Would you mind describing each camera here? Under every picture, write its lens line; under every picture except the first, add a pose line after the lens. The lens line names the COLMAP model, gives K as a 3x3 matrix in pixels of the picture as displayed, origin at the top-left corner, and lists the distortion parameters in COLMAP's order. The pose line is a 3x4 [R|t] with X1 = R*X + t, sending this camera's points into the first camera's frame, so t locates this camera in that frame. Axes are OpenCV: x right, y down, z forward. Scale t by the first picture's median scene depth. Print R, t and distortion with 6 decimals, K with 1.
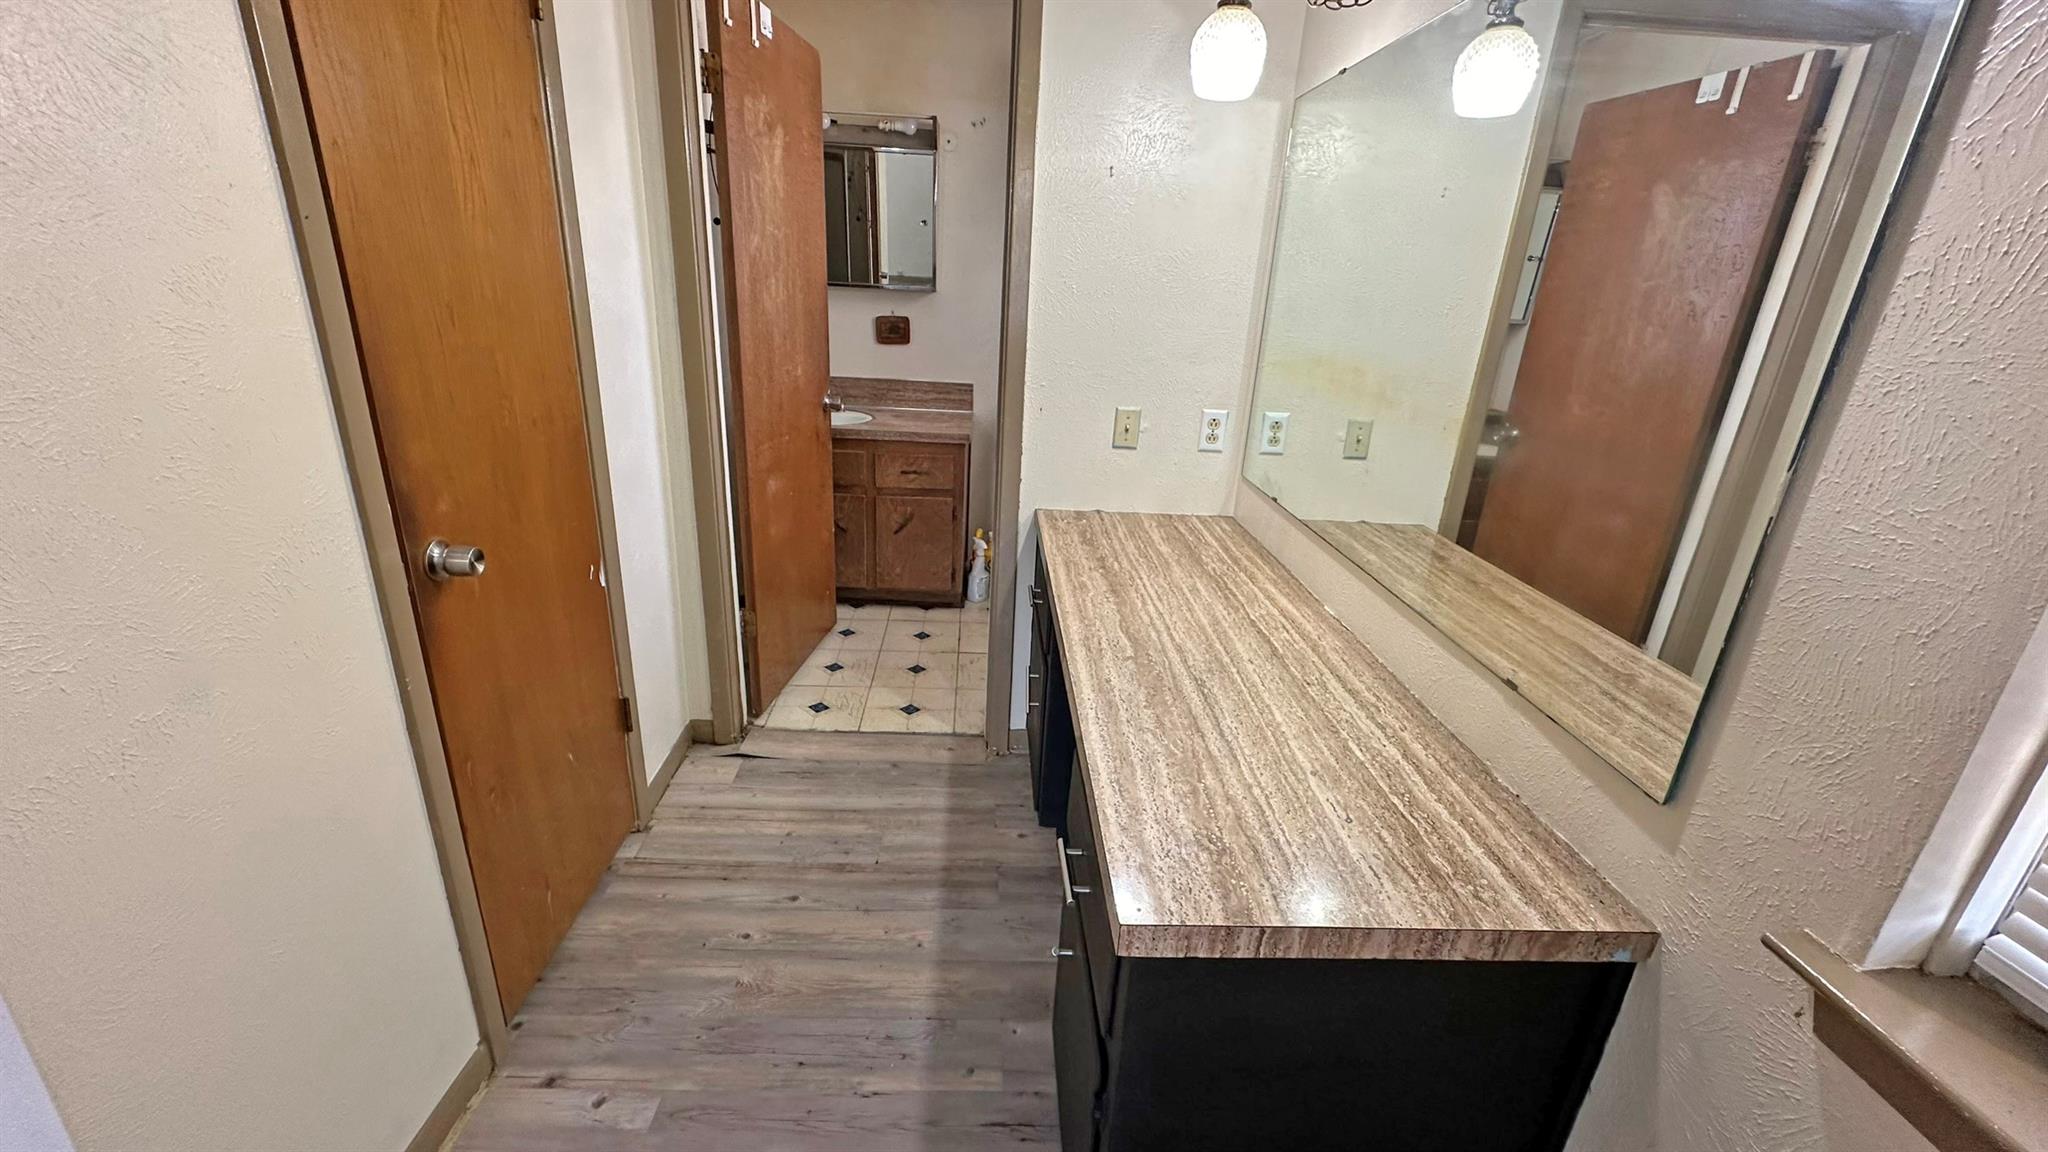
lens RADIAL K [[815.2, 0, 1020.1], [0, 815.2, 569.9], [0, 0, 1]] dist [-0.002421, 0.001029]
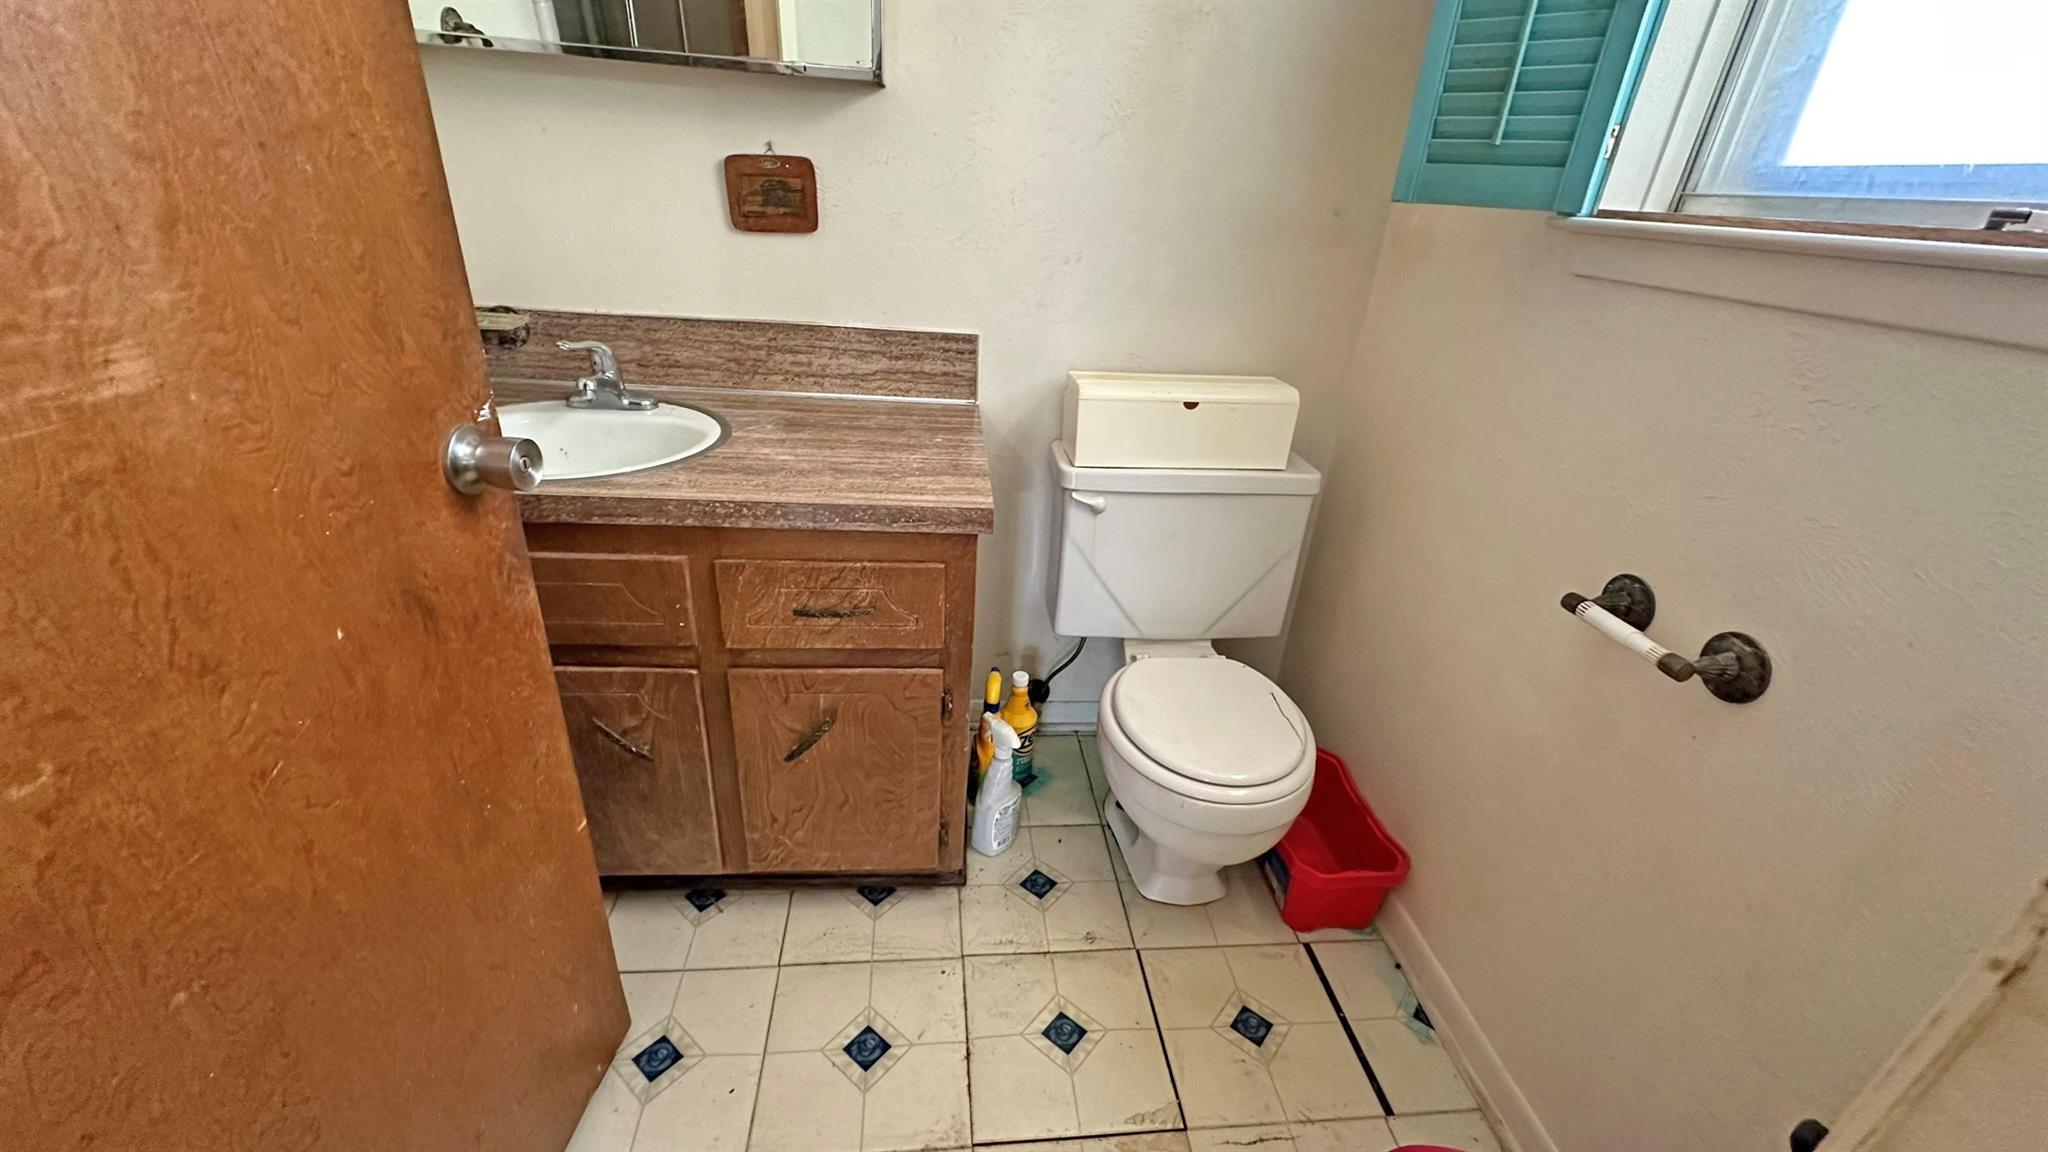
lens RADIAL K [[815.2, 0, 1019.7], [0, 815.2, 583.5], [0, 0, 1]] dist [-0.002421, 0.001029]
pose [[0.998395, -0.009012, 0.055906, -0.064658], [0.001971, 0.992188, 0.124735, -0.164757], [-0.056594, -0.124424, 0.990614, 0.609313]]
